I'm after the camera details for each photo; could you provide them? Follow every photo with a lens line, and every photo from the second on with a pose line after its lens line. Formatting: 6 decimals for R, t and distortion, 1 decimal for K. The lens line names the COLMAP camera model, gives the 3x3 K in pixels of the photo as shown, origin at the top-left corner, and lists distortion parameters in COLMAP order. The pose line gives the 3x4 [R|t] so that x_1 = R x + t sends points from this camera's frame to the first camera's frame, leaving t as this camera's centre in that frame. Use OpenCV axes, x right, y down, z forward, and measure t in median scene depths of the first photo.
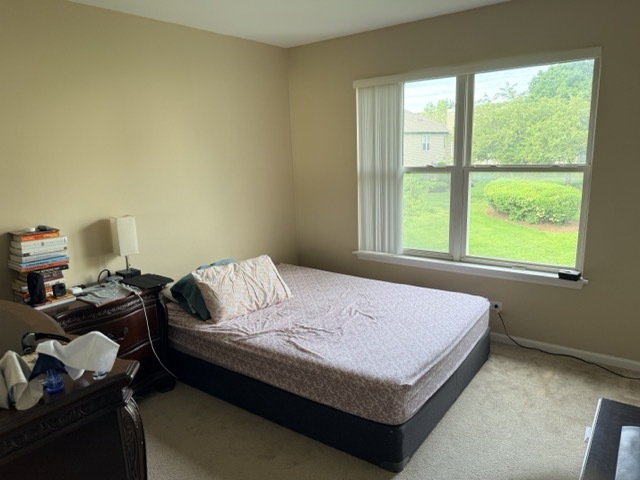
lens RADIAL K [[452.6, 0, 318.5], [0, 452.6, 248.1], [0, 0, 1]] dist [0.109832, -0.130147]
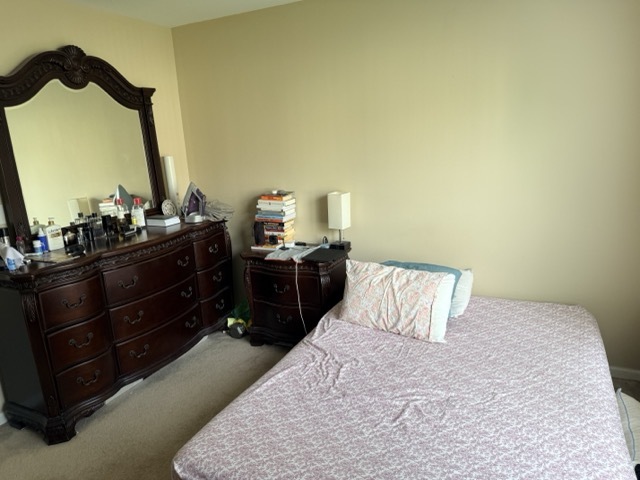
lens RADIAL K [[452.6, 0, 318.5], [0, 452.6, 248.1], [0, 0, 1]] dist [0.109832, -0.130147]
pose [[0.167935, 0.254694, -0.952328, 0.588188], [-0.167409, 0.959384, 0.227061, -0.170887], [0.971479, 0.121297, 0.203752, 0.727460]]
